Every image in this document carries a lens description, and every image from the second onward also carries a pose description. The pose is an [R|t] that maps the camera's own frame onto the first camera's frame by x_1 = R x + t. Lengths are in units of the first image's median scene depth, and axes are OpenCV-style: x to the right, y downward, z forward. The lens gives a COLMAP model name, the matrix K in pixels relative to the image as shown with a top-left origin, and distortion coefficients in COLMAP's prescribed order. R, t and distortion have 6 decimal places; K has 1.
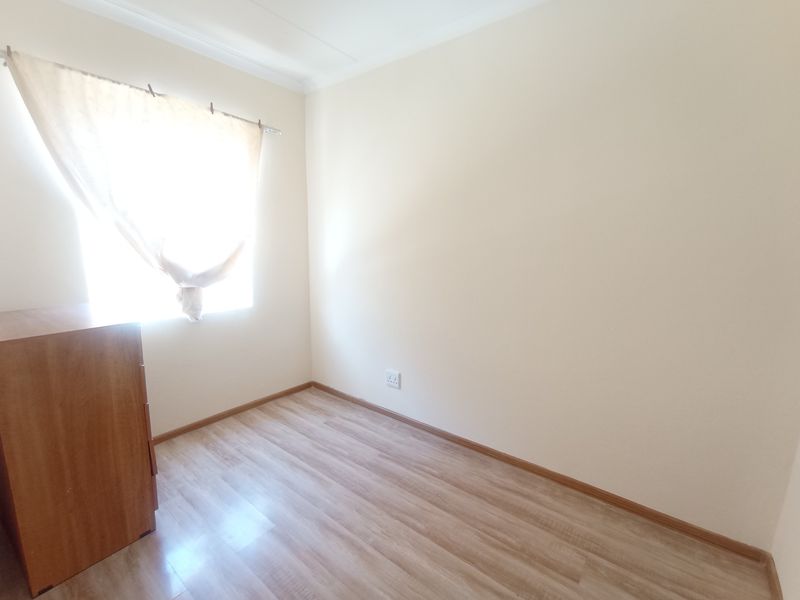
lens RADIAL K [[354.8, 0, 399.6], [0, 354.8, 301.7], [0, 0, 1]] dist [-0.008820, 0.000764]
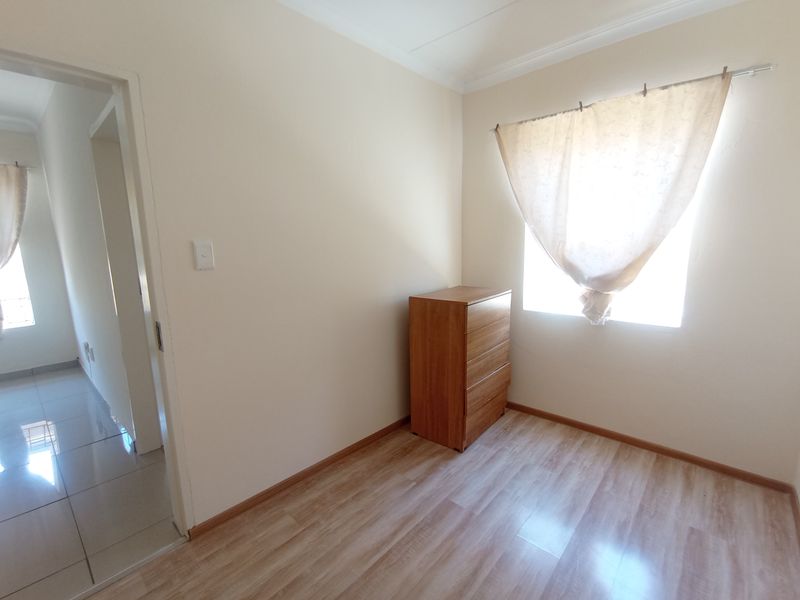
lens RADIAL K [[354.8, 0, 399.2], [0, 354.8, 301.4], [0, 0, 1]] dist [-0.008820, 0.000764]
pose [[-0.069260, 0.143515, -0.987222, 0.447228], [-0.146379, 0.977425, 0.152361, -0.083063], [0.986801, 0.155061, -0.046689, 0.527067]]
